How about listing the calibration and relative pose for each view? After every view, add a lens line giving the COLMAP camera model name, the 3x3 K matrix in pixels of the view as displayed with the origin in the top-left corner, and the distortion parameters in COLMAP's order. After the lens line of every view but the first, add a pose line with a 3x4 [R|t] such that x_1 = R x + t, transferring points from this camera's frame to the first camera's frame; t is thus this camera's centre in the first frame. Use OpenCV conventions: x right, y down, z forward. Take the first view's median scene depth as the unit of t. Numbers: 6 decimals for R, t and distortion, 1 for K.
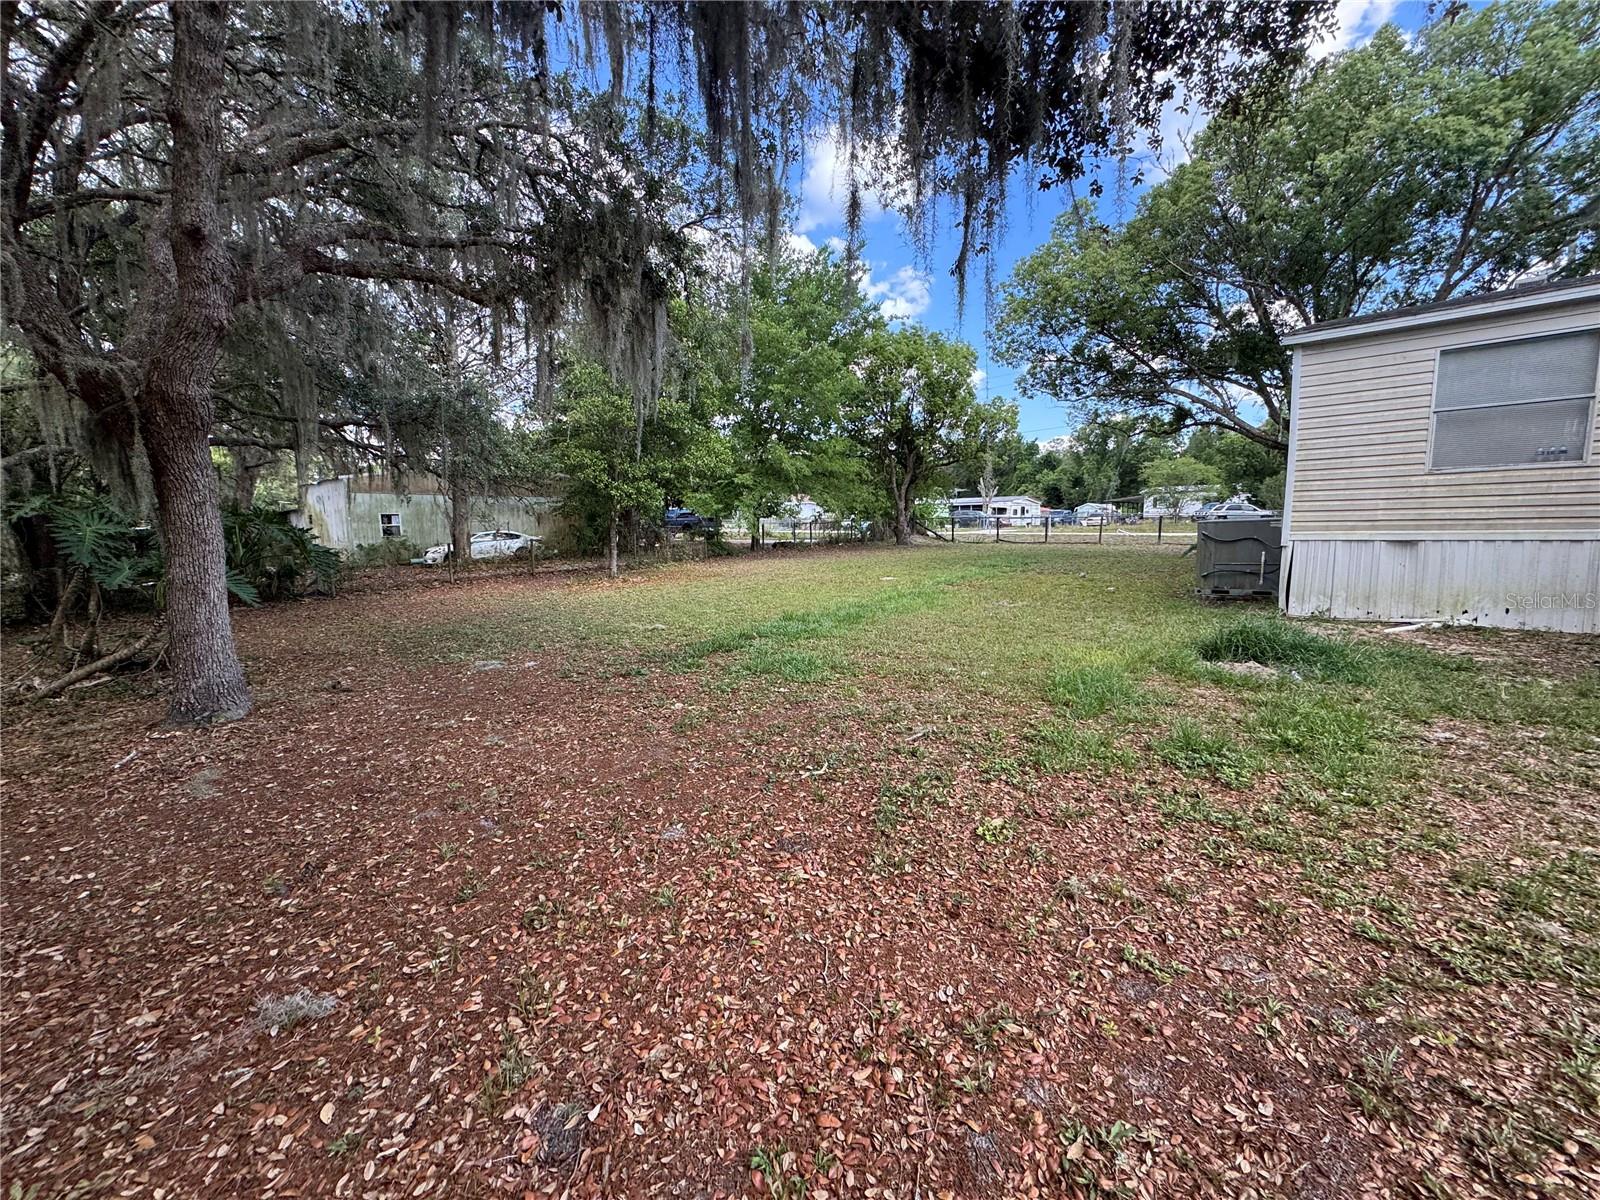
lens RADIAL K [[637.8, 0, 799.7], [0, 637.8, 597.4], [0, 0, 1]] dist [-0.006067, -0.000007]
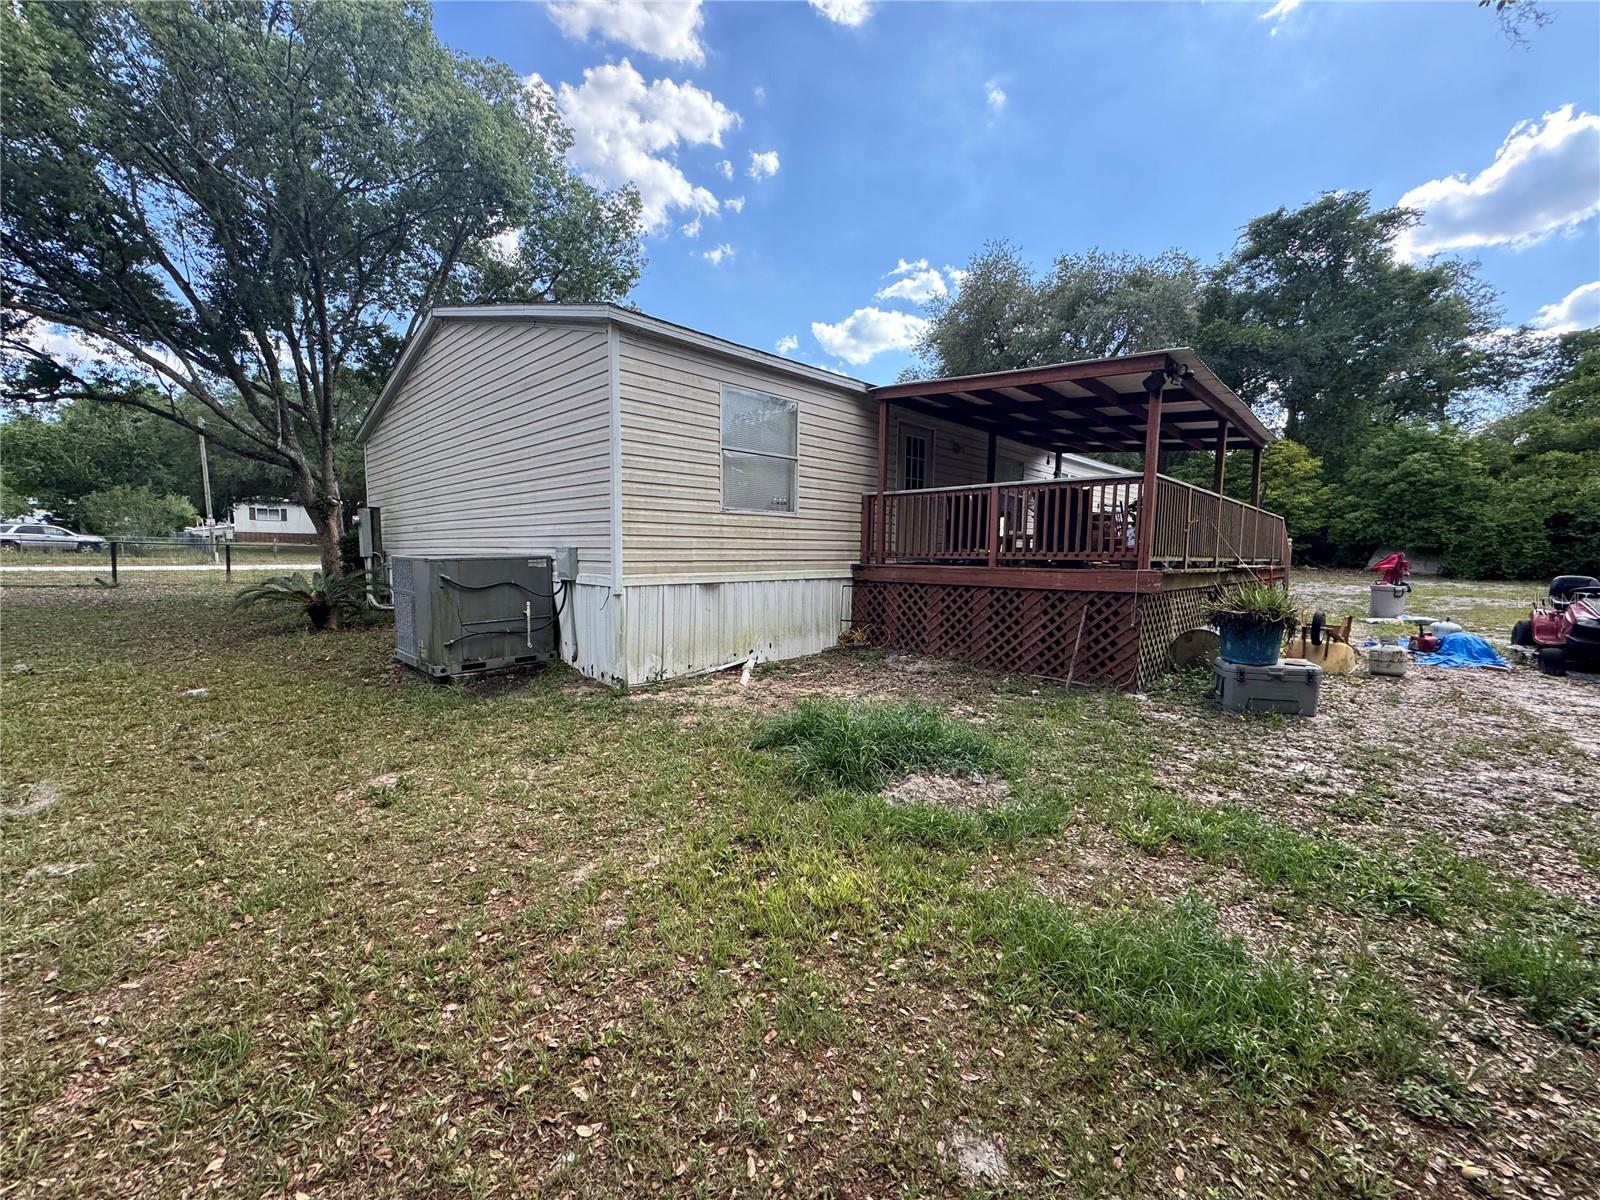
lens RADIAL K [[637.8, 0, 799.5], [0, 637.8, 601.0], [0, 0, 1]] dist [-0.006067, -0.000007]
pose [[-0.027928, -0.062153, 0.997676, 0.024711], [0.104156, 0.992451, 0.064743, -0.114048], [-0.994169, 0.105722, -0.021244, 0.924191]]
